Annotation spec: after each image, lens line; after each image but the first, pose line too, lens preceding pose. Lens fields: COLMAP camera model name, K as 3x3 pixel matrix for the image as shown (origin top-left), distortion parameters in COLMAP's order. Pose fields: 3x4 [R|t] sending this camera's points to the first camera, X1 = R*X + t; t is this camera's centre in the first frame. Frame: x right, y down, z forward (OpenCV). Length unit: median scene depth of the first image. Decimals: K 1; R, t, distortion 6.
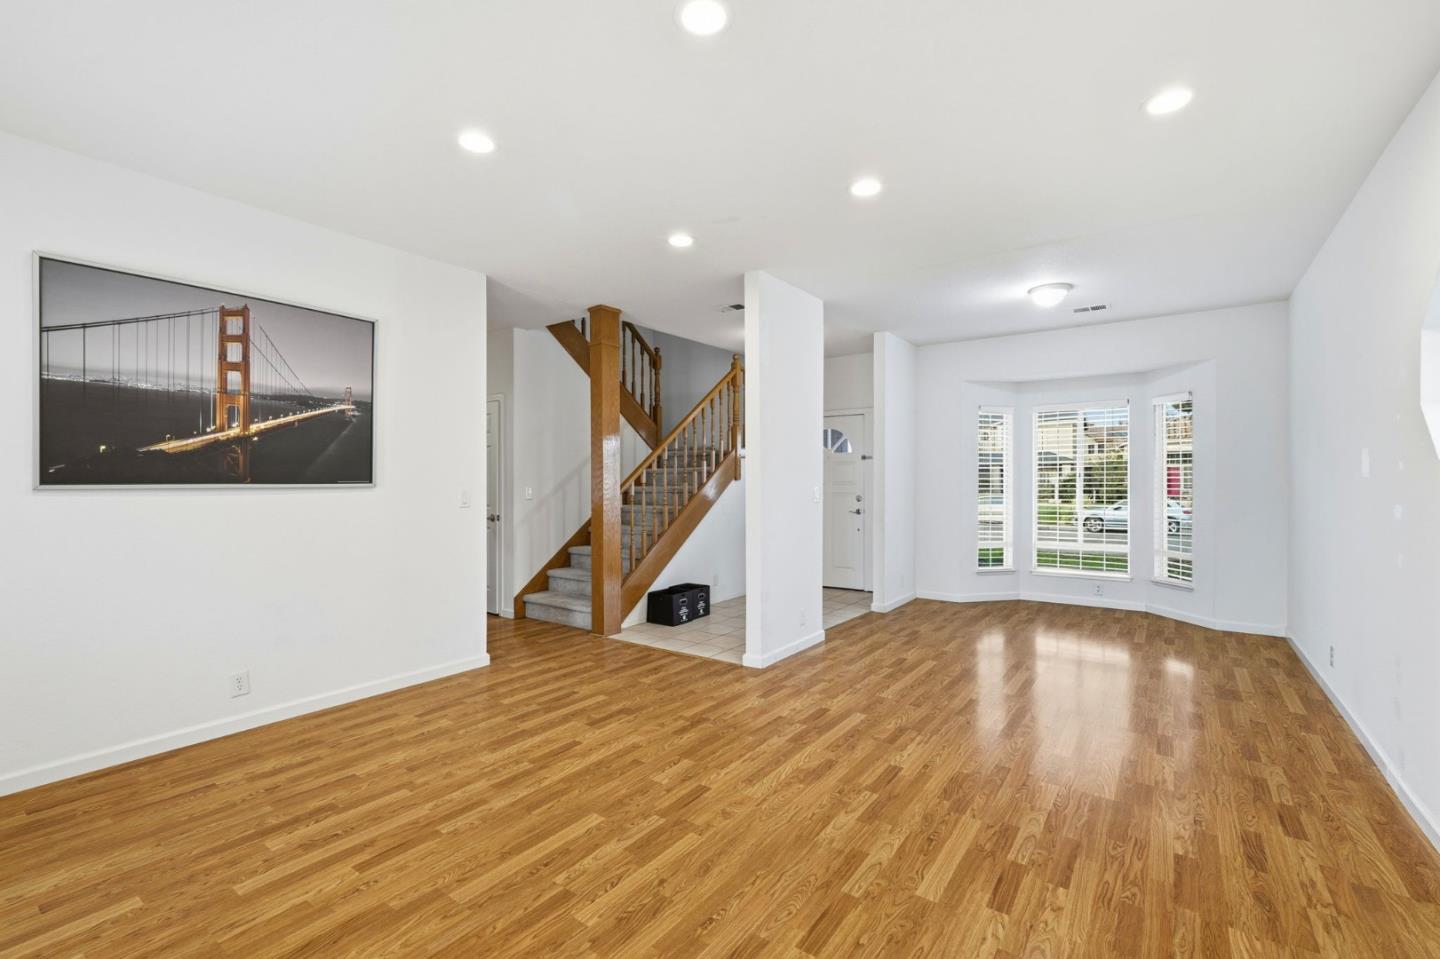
lens RADIAL K [[635.3, 0, 721.7], [0, 635.3, 481.2], [0, 0, 1]] dist [-0.004933, 0.001882]
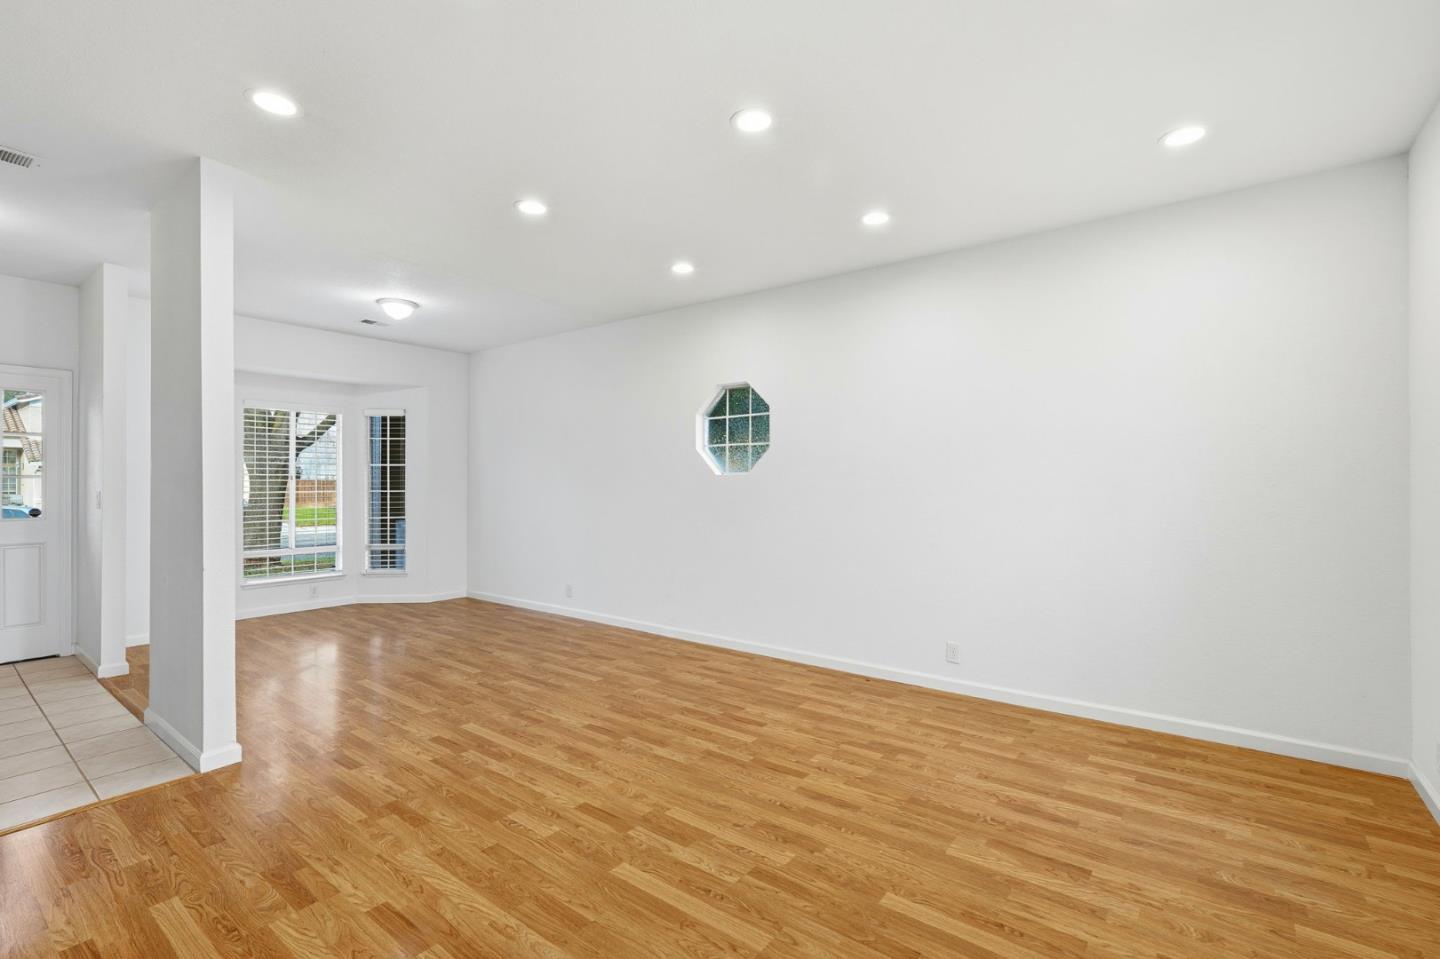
lens RADIAL K [[635.3, 0, 723.7], [0, 635.3, 483.7], [0, 0, 1]] dist [-0.004933, 0.001882]
pose [[0.030163, 0.004770, 0.999534, -0.956677], [-0.005426, 0.999975, -0.004608, -0.001534], [-0.999530, -0.005285, 0.030189, 0.739317]]
